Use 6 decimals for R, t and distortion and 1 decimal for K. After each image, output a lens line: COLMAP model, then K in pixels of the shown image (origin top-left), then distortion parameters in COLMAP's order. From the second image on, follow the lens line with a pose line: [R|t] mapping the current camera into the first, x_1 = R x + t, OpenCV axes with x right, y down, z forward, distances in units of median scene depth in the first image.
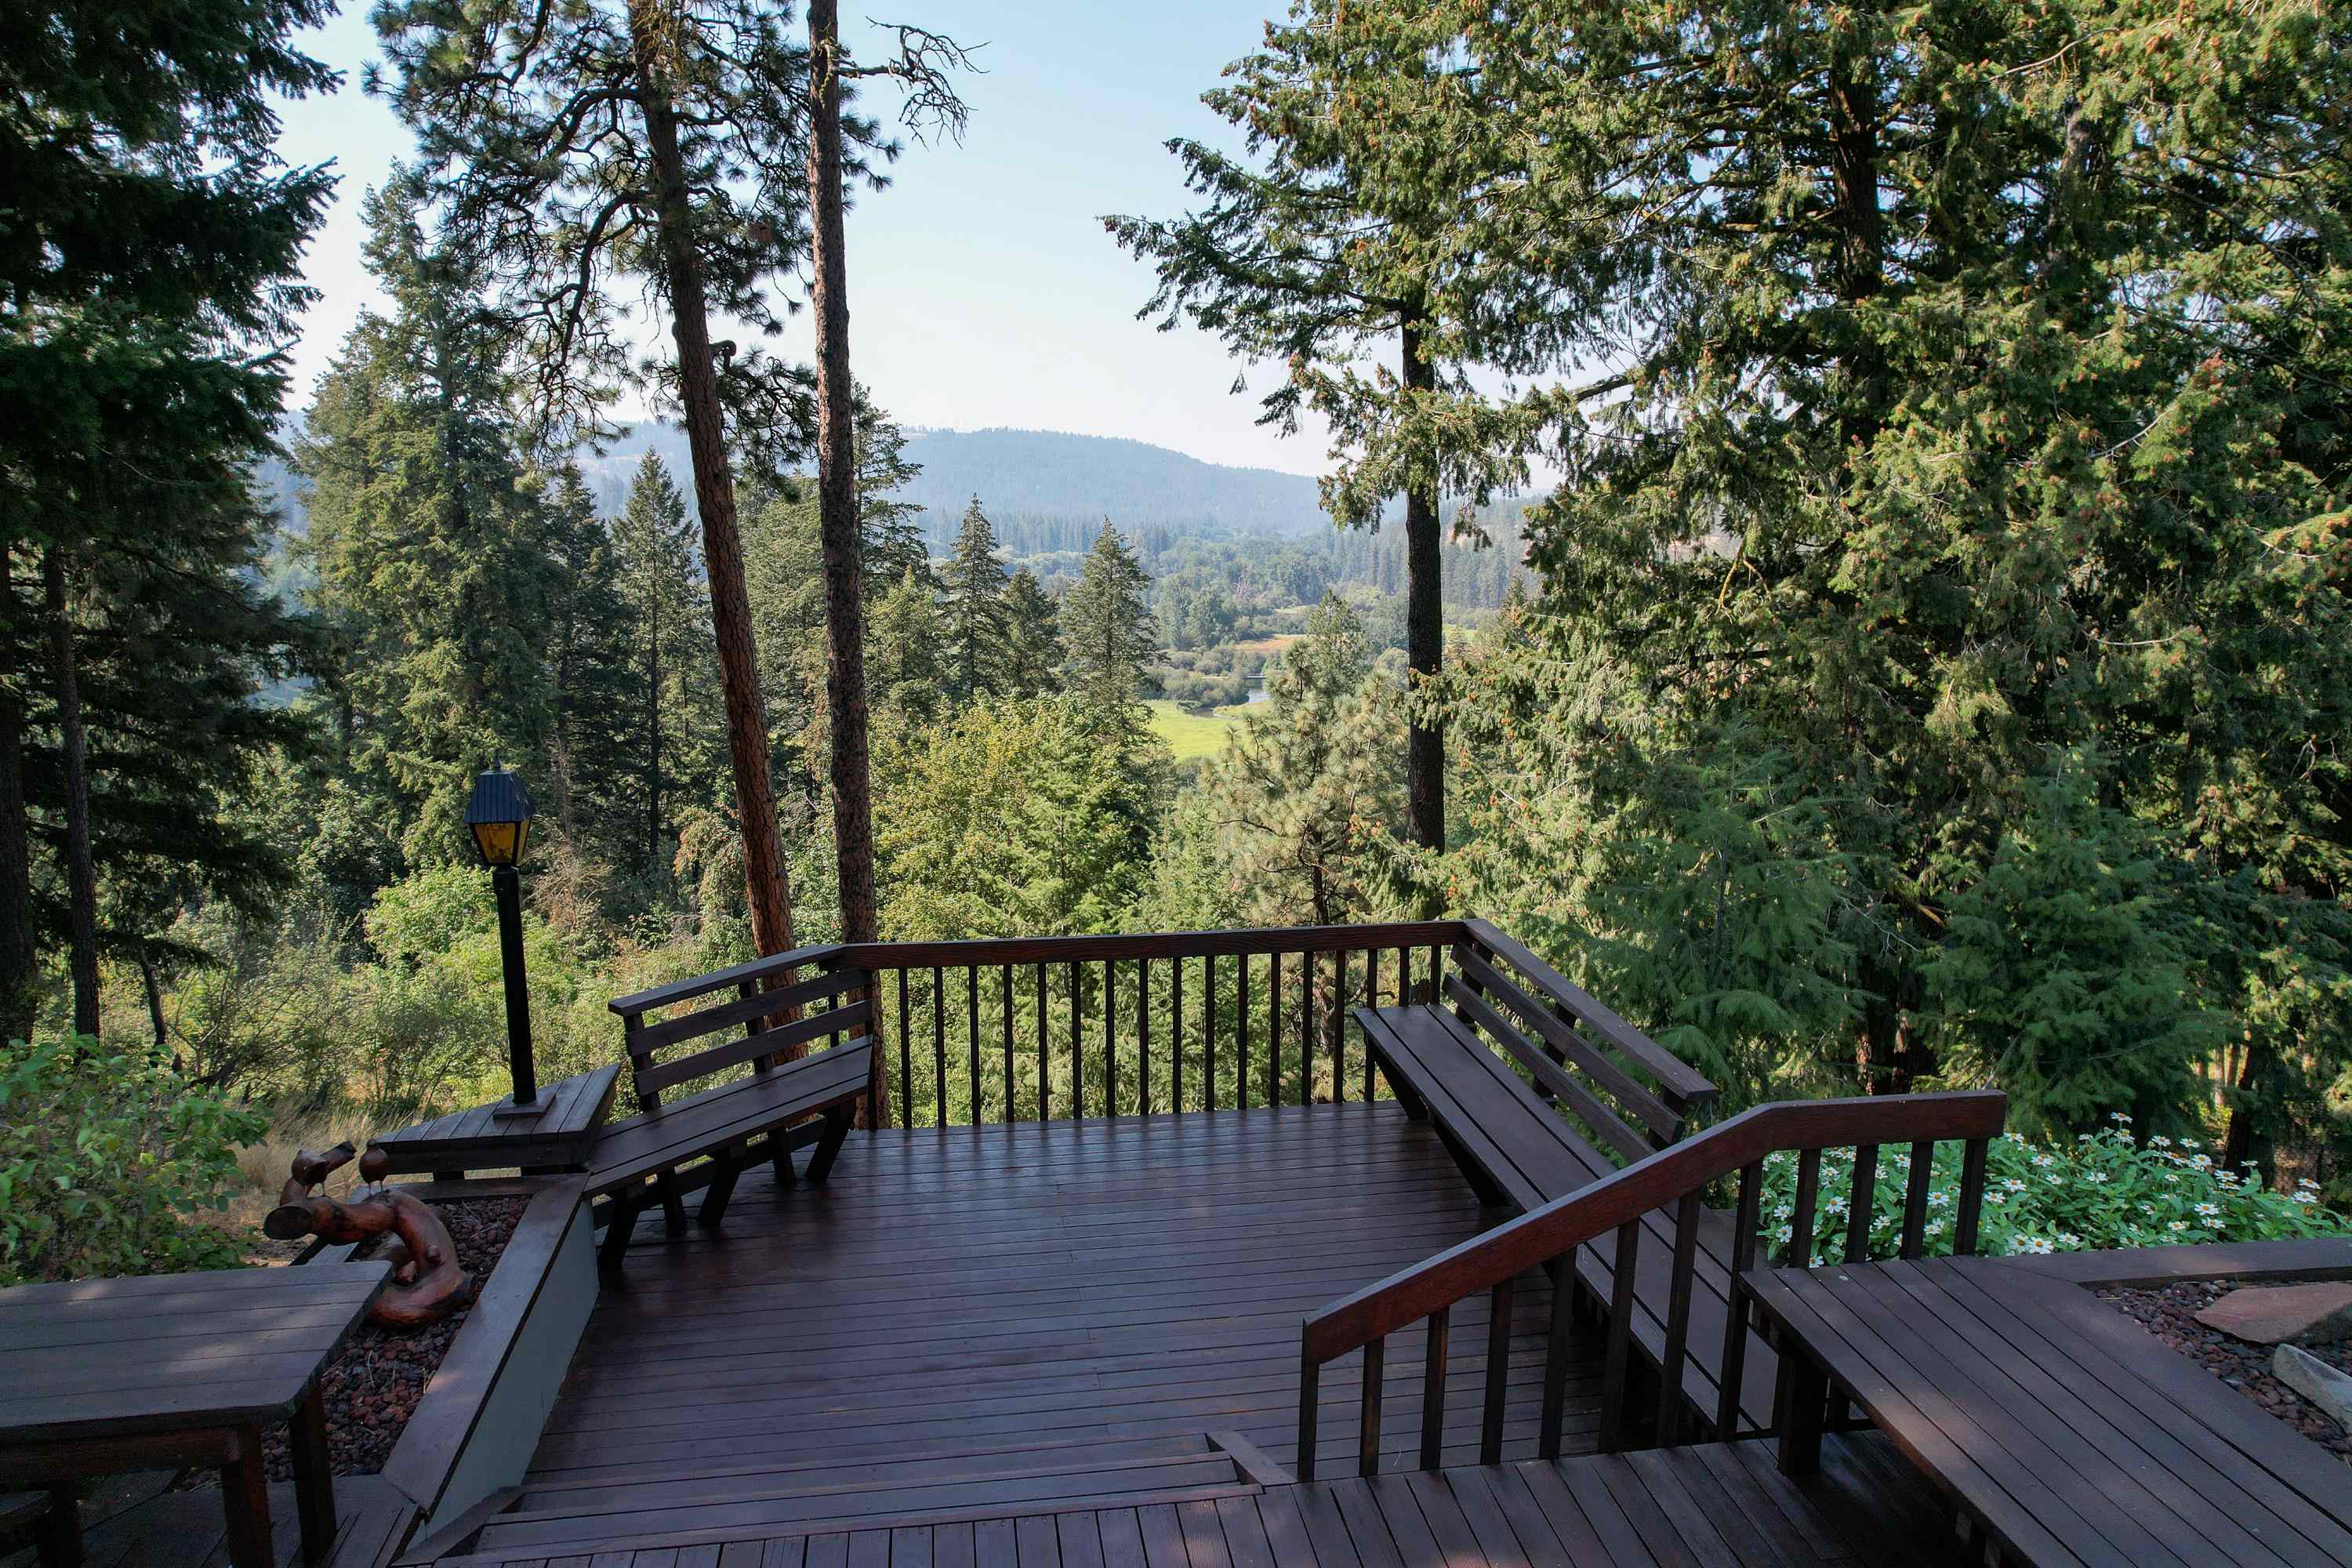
lens RADIAL K [[1479.5, 0, 1163.6], [0, 1479.5, 792.5], [0, 0, 1]] dist [-0.054362, -0.001324]
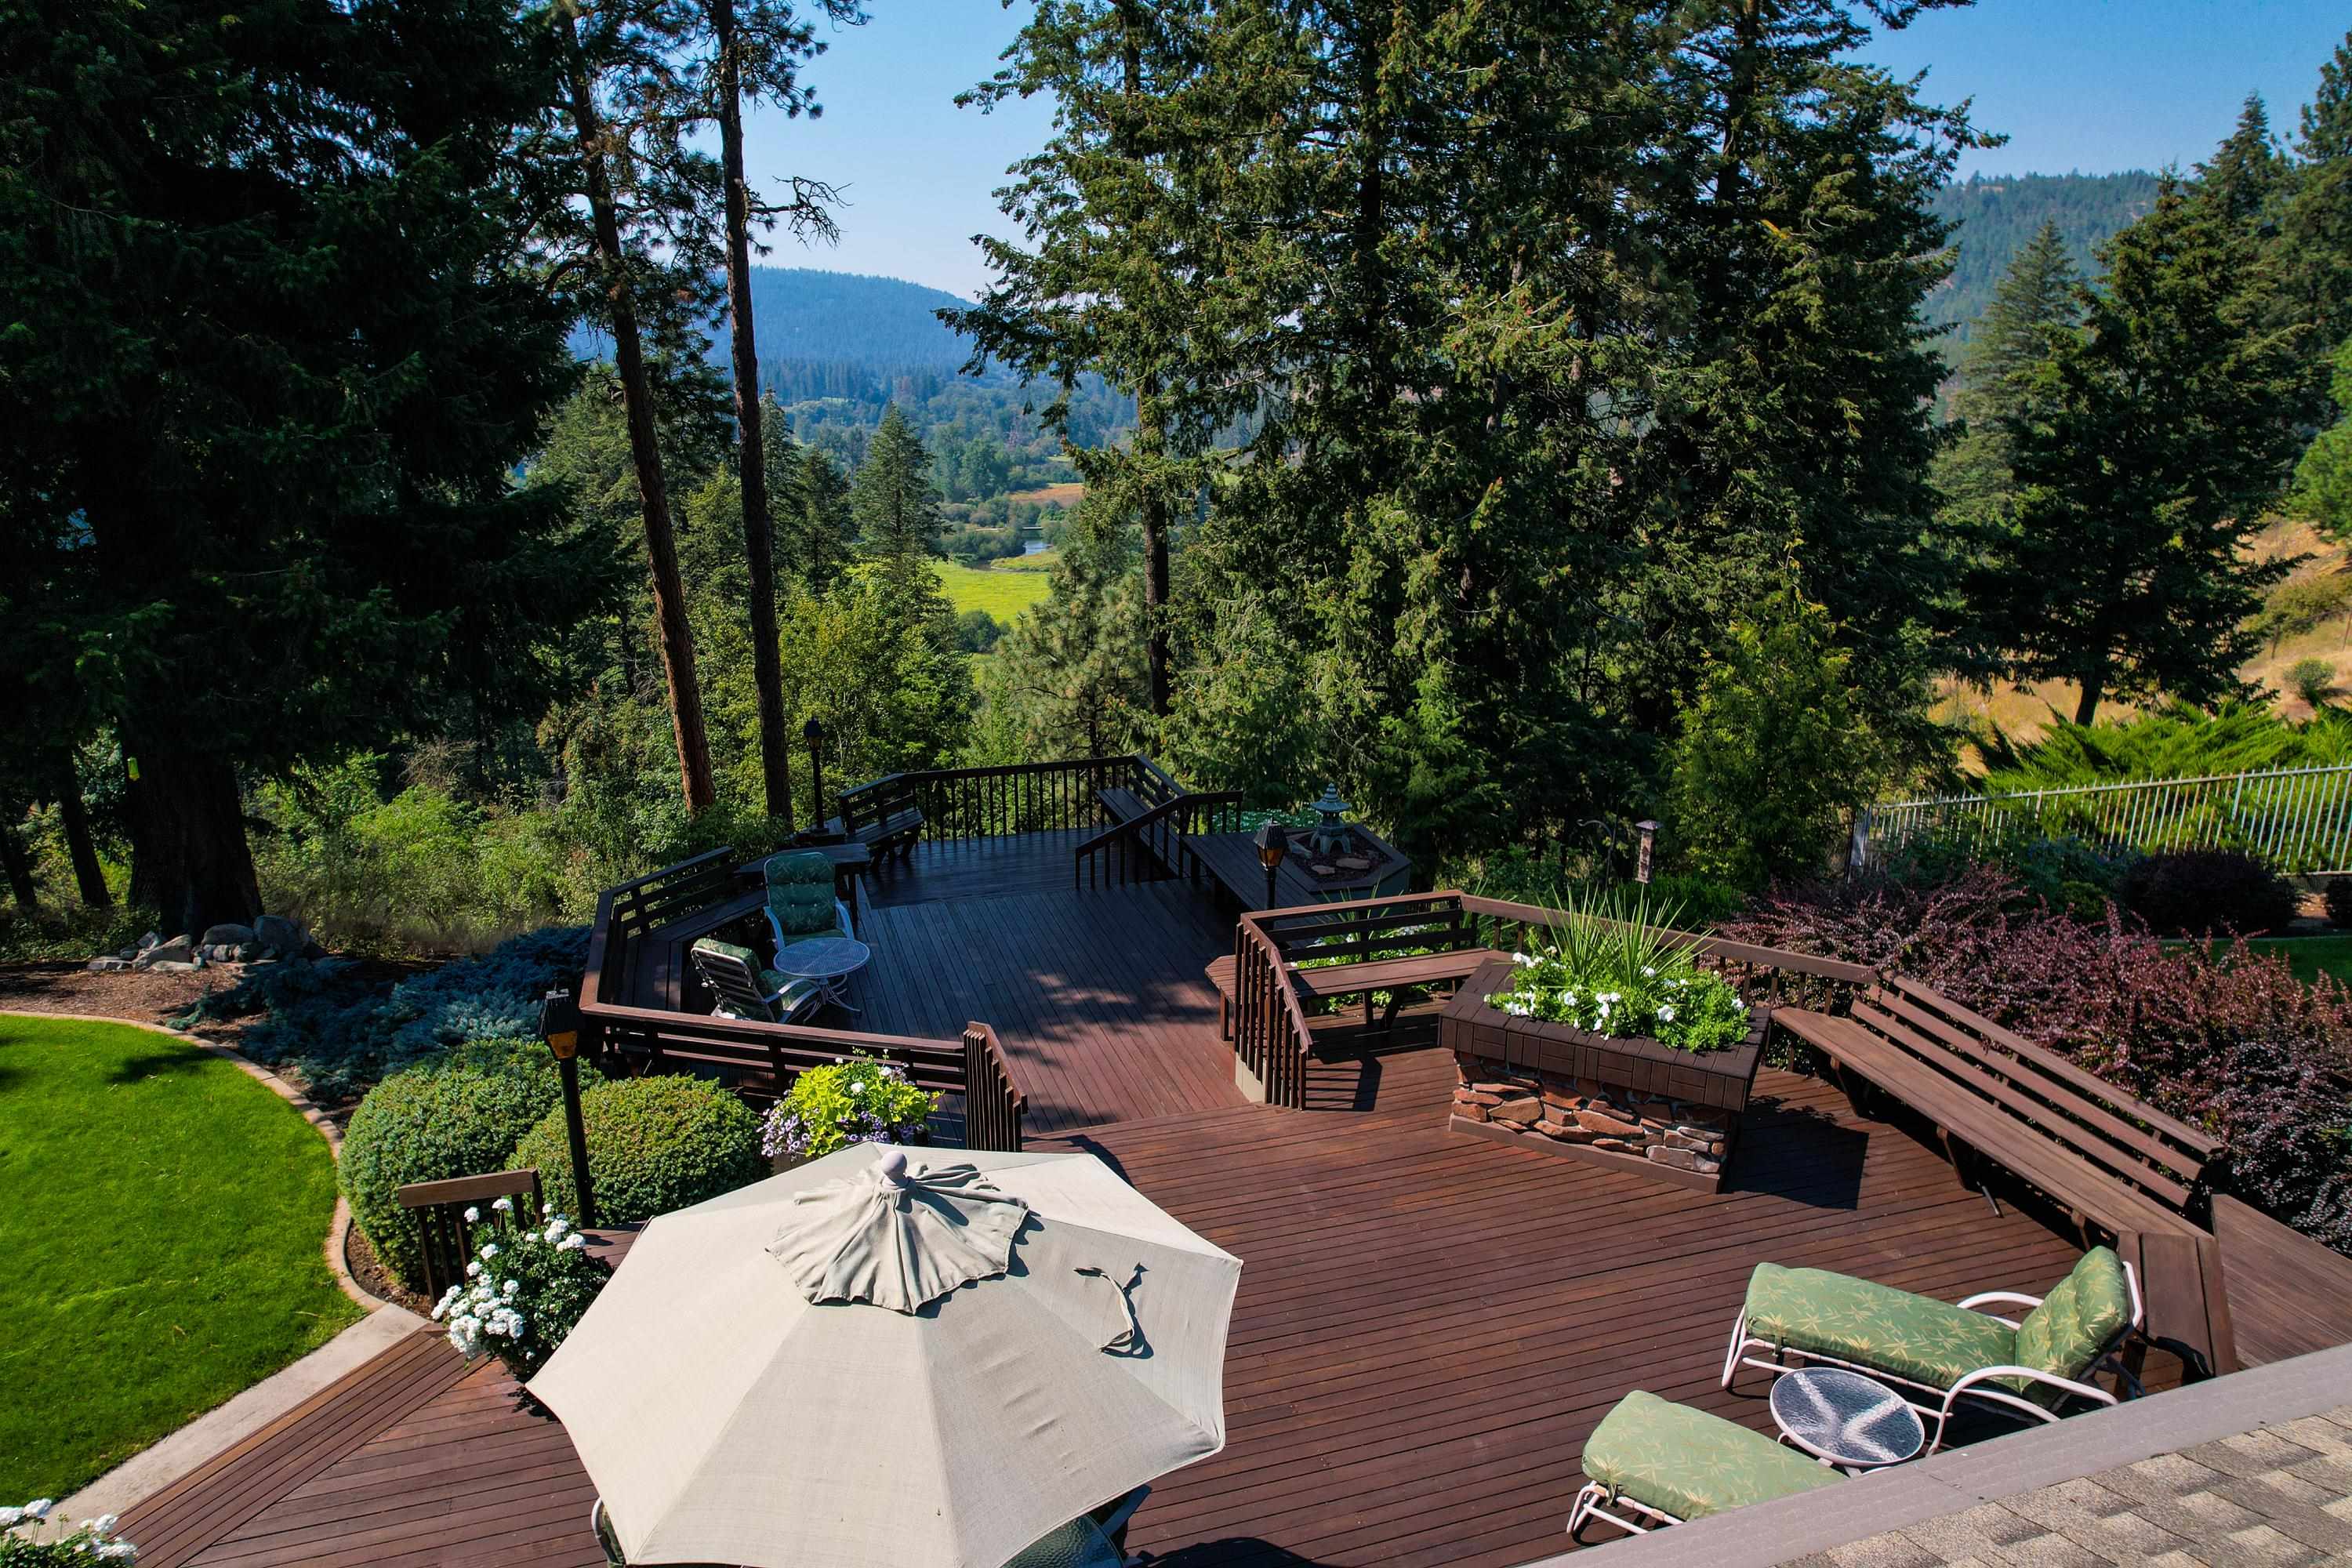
lens RADIAL K [[1479.5, 0, 1171.7], [0, 1479.5, 783.2], [0, 0, 1]] dist [-0.054362, -0.001324]
pose [[0.987738, -0.042254, 0.150296, -0.024363], [0.027501, 0.994716, 0.098915, -0.022608], [-0.153681, -0.093568, 0.983680, -0.294393]]
